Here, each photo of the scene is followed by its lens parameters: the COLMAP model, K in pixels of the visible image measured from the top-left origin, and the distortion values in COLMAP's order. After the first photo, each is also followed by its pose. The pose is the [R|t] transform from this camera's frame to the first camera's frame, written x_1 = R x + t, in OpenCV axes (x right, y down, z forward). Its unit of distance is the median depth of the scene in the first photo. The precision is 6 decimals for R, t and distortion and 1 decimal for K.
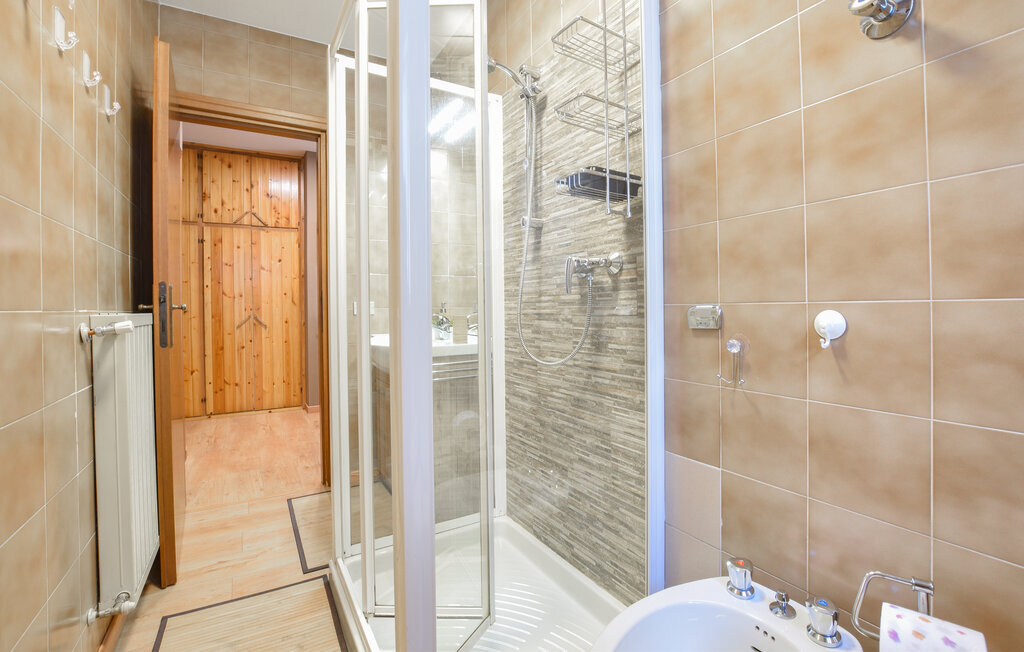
lens RADIAL K [[456.6, 0, 513.1], [0, 456.6, 306.3], [0, 0, 1]] dist [-0.031888, 0.003753]
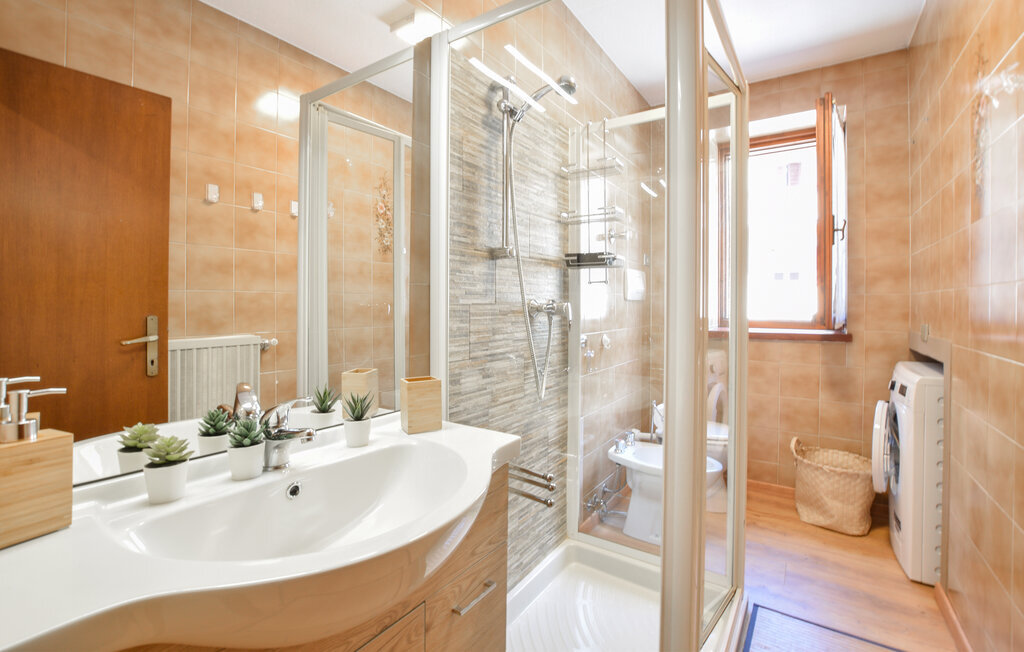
lens RADIAL K [[456.6, 0, 513.1], [0, 456.6, 306.3], [0, 0, 1]] dist [-0.031888, 0.003753]
pose [[-0.438295, 0.007154, 0.898803, -0.772507], [0.000773, 0.999971, -0.007582, -0.072025], [-0.898831, -0.002628, -0.438288, 1.373807]]
